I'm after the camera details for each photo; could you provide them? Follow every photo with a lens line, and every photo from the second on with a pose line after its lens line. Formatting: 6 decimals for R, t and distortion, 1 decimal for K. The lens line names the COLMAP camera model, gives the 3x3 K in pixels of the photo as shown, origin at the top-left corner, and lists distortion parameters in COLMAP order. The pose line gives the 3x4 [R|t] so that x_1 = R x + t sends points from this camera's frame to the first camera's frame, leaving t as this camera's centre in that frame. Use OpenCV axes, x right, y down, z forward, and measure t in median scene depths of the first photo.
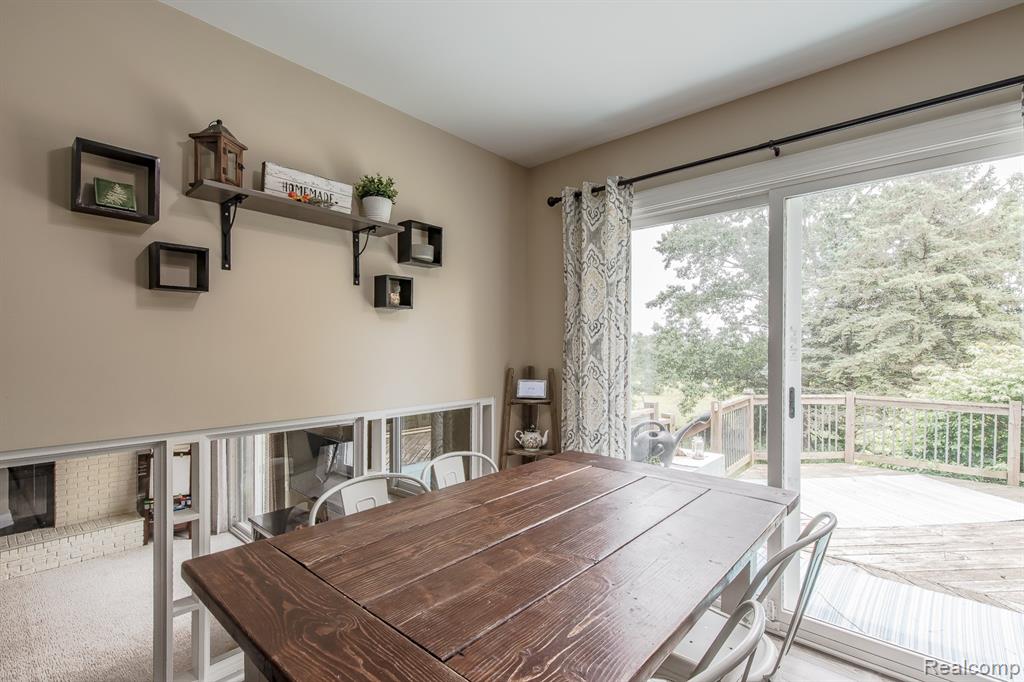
lens RADIAL K [[470.9, 0, 484.7], [0, 470.9, 350.7], [0, 0, 1]] dist [-0.000974, -0.000319]
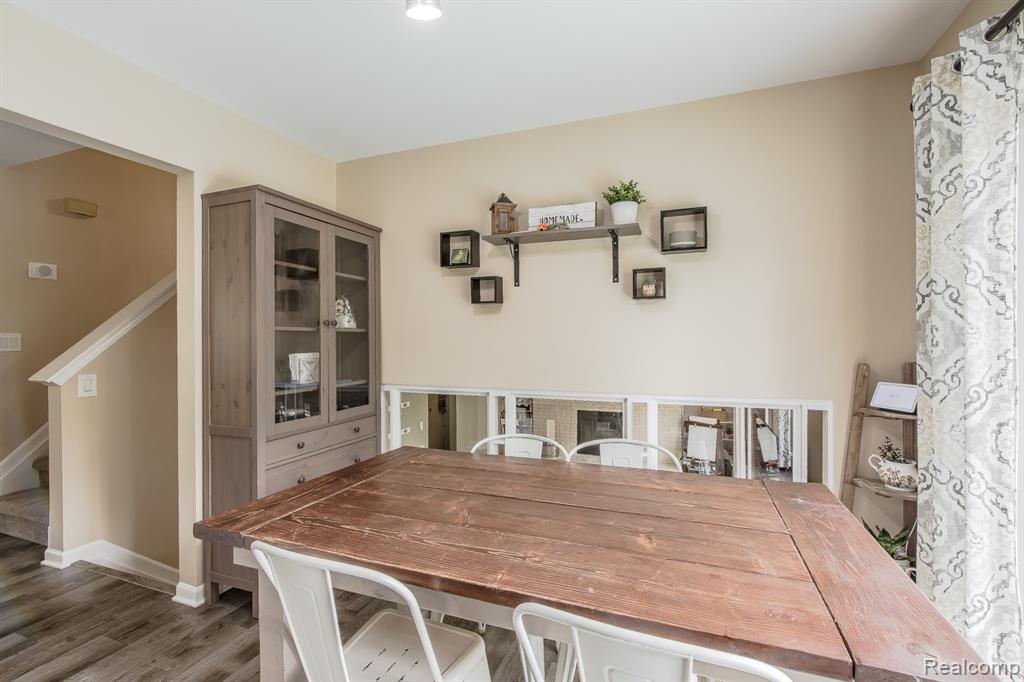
lens RADIAL K [[444.6, 0, 513.5], [0, 444.6, 337.0], [0, 0, 1]] dist [0.000263, -0.000209]
pose [[0.393312, -0.003242, -0.919399, 0.685118], [-0.000495, 0.999993, -0.003738, -0.001407], [0.919405, 0.001926, 0.393308, 0.372468]]
